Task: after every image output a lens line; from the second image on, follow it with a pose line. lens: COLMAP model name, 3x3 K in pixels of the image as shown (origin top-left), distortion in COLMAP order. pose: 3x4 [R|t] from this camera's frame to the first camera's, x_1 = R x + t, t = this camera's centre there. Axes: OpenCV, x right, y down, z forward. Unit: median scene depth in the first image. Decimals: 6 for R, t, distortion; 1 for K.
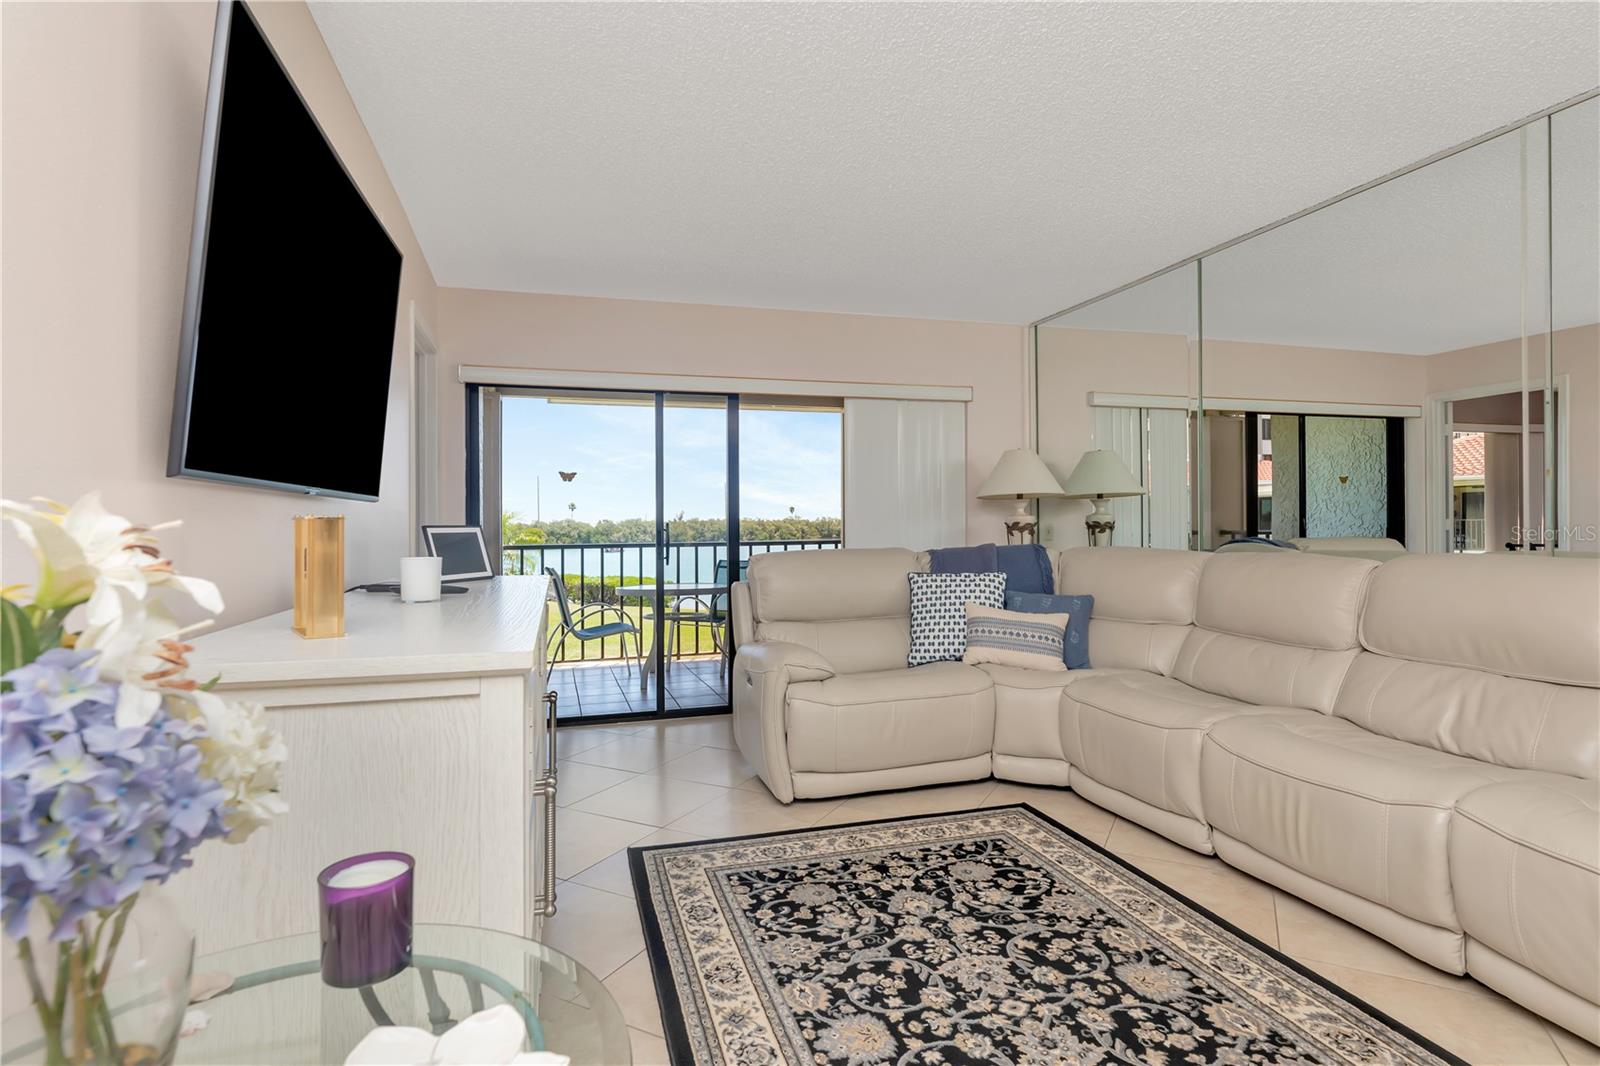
lens RADIAL K [[810.2, 0, 797.2], [0, 810.2, 528.5], [0, 0, 1]] dist [-0.005078, -0.000119]
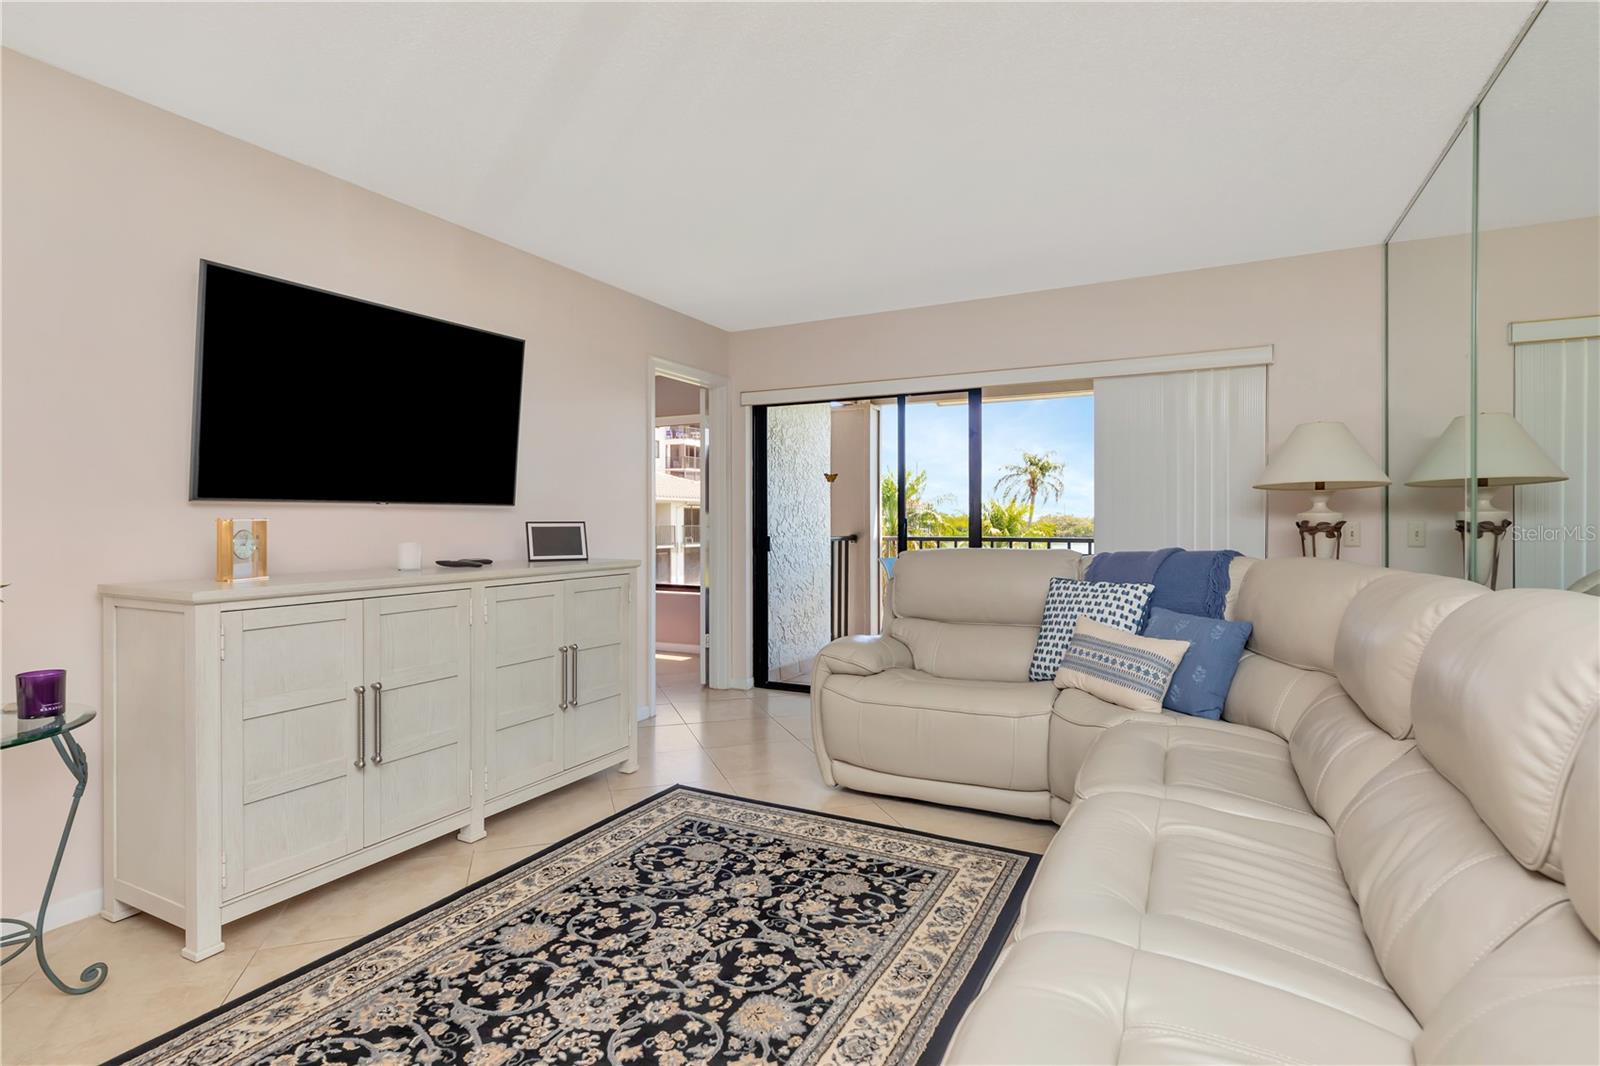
lens RADIAL K [[799.8, 0, 791.2], [0, 799.8, 520.6], [0, 0, 1]] dist [0.001779, 0.000064]
pose [[0.717755, 0.009990, -0.696224, 0.864593], [-0.007505, 0.999950, 0.006611, -0.018519], [0.696255, 0.000480, 0.717794, 0.277978]]
